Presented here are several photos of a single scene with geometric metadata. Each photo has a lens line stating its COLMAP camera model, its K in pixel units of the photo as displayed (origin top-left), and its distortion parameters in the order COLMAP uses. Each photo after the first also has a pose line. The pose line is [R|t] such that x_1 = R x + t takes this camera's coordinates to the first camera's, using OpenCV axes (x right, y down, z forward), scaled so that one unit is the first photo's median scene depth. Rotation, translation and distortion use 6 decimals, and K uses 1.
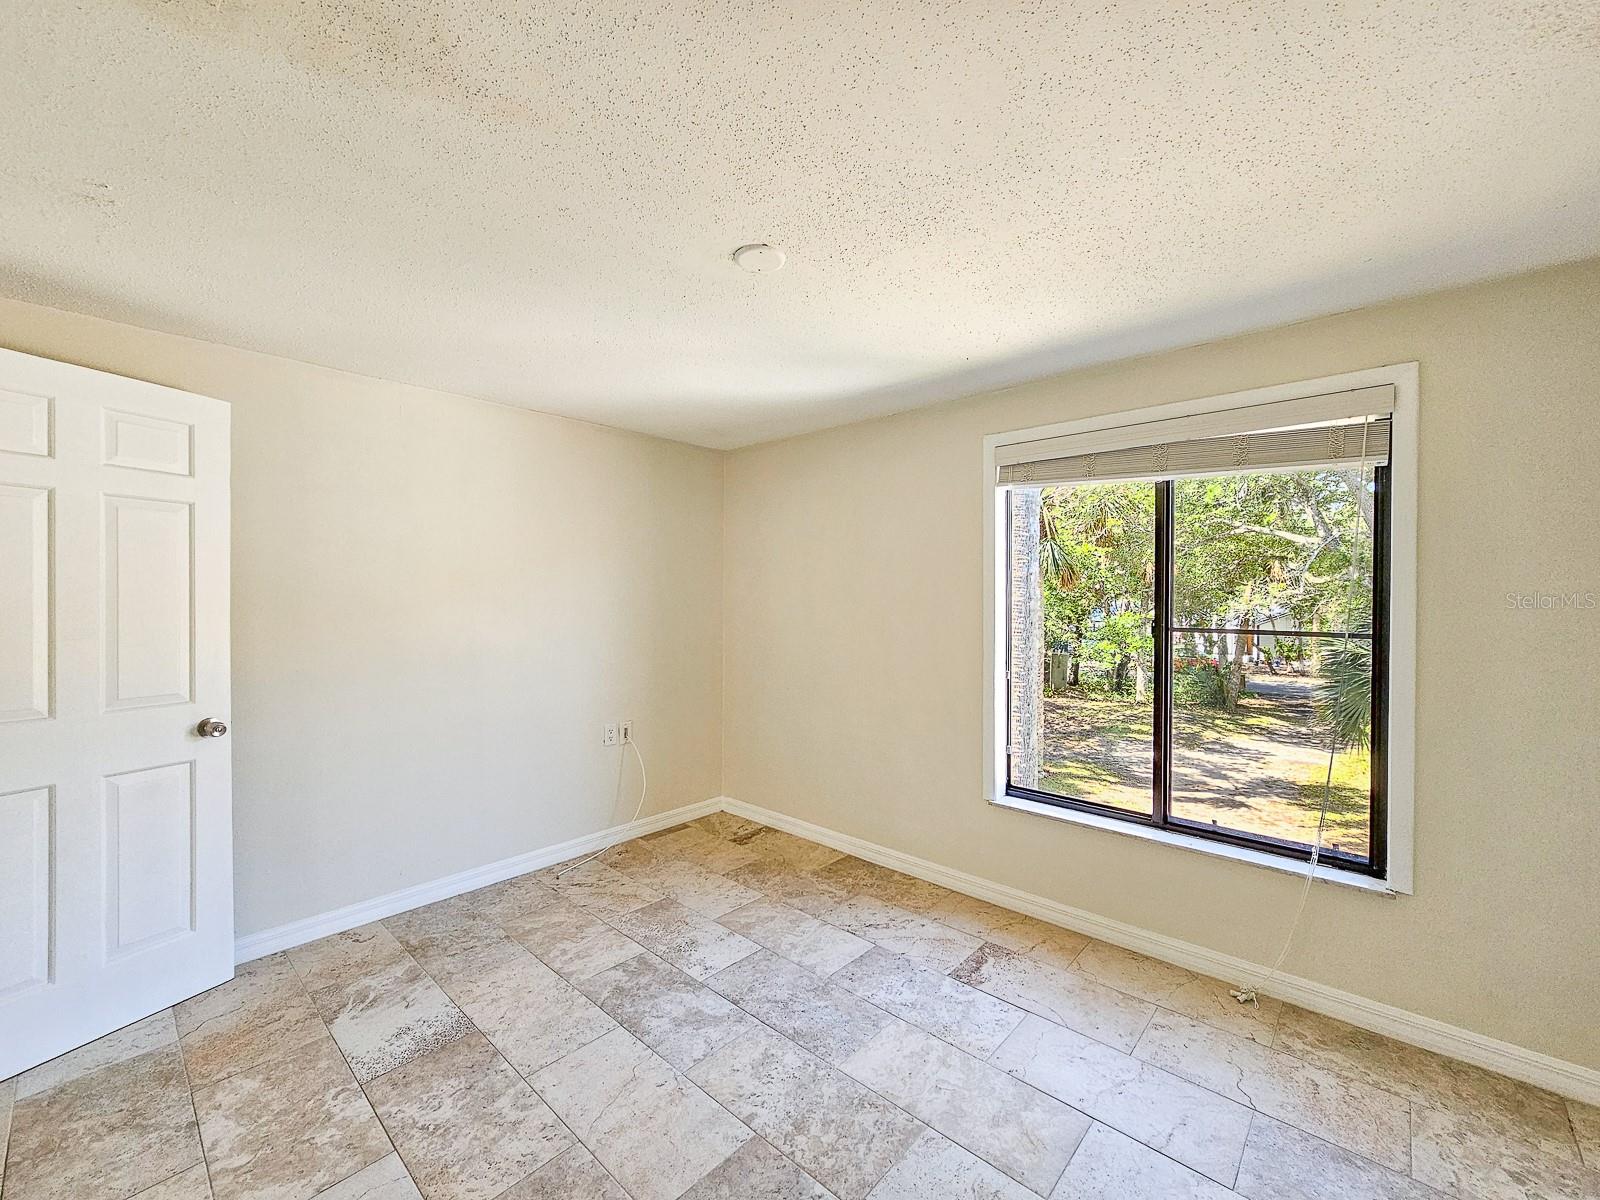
lens RADIAL K [[664.3, 0, 794.1], [0, 664.3, 601.3], [0, 0, 1]] dist [-0.006187, 0.001359]
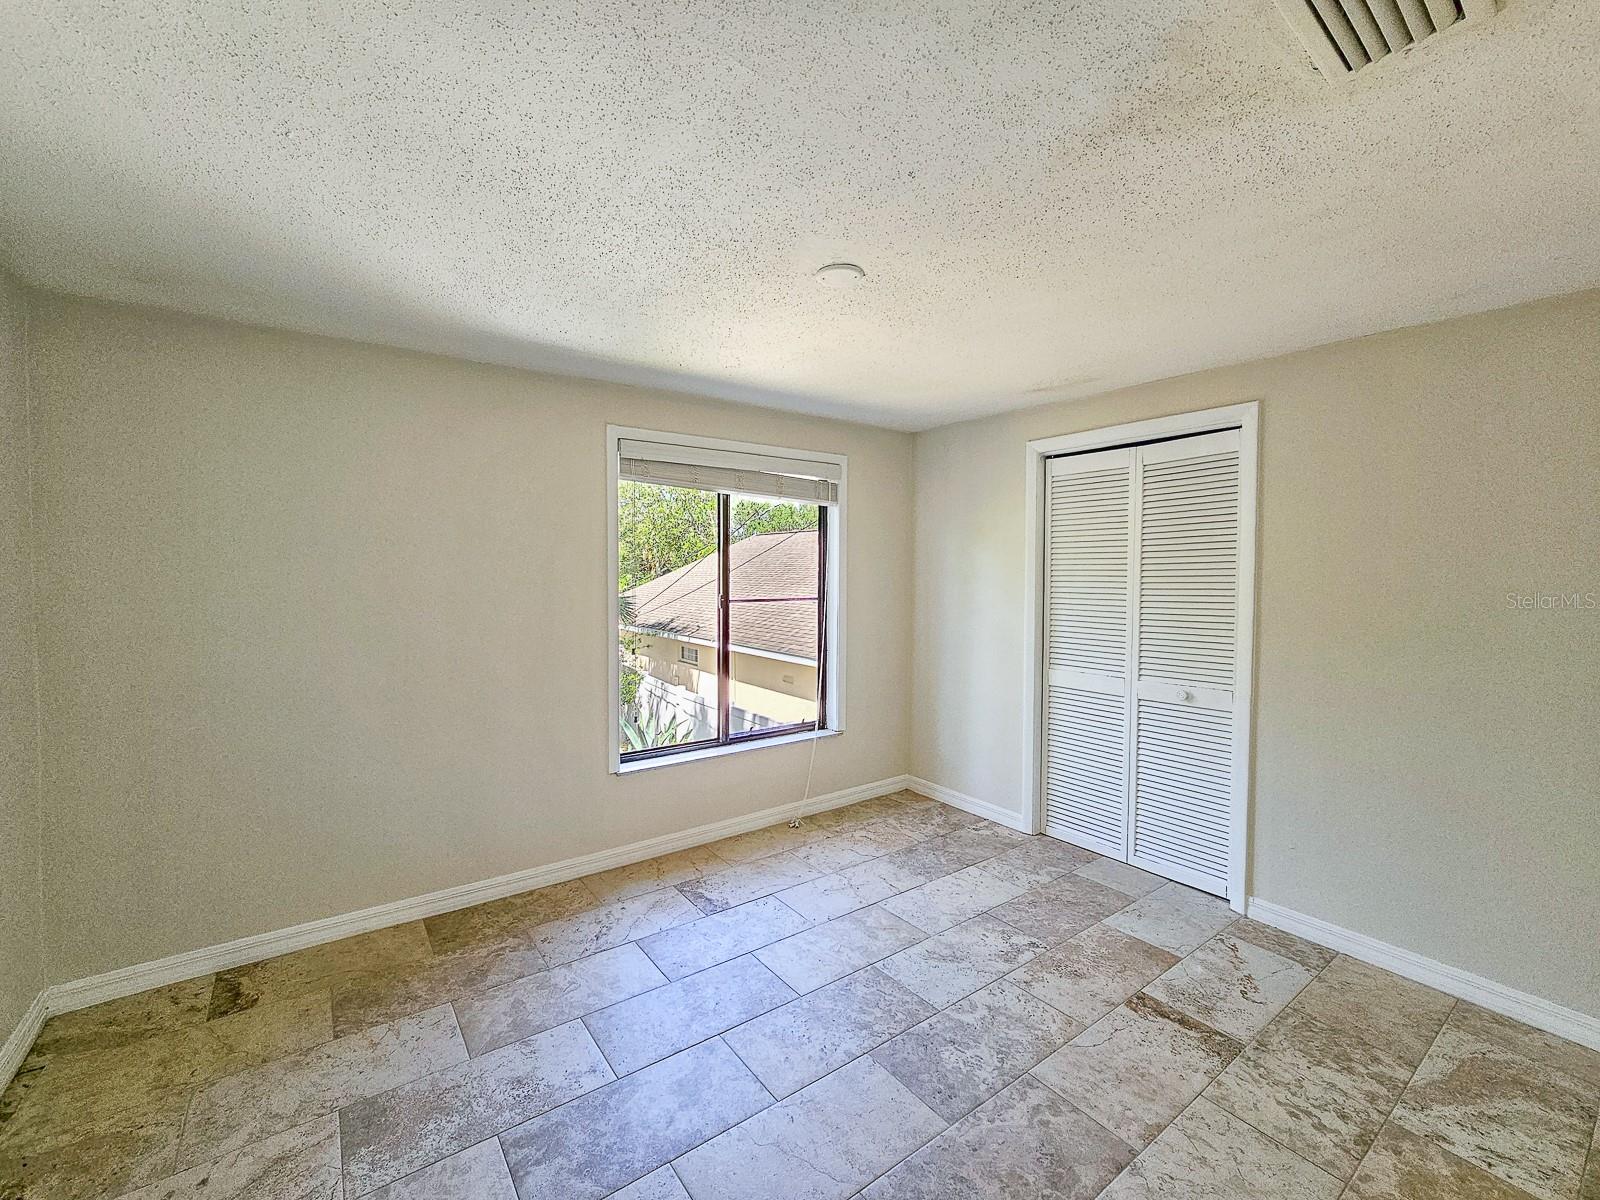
lens RADIAL K [[664.3, 0, 791.0], [0, 664.3, 591.5], [0, 0, 1]] dist [-0.006187, 0.001359]
pose [[0.209489, -0.039465, 0.977014, -0.758716], [0.009981, 0.999219, 0.038222, -0.030872], [-0.977760, 0.001744, 0.209719, 0.566596]]
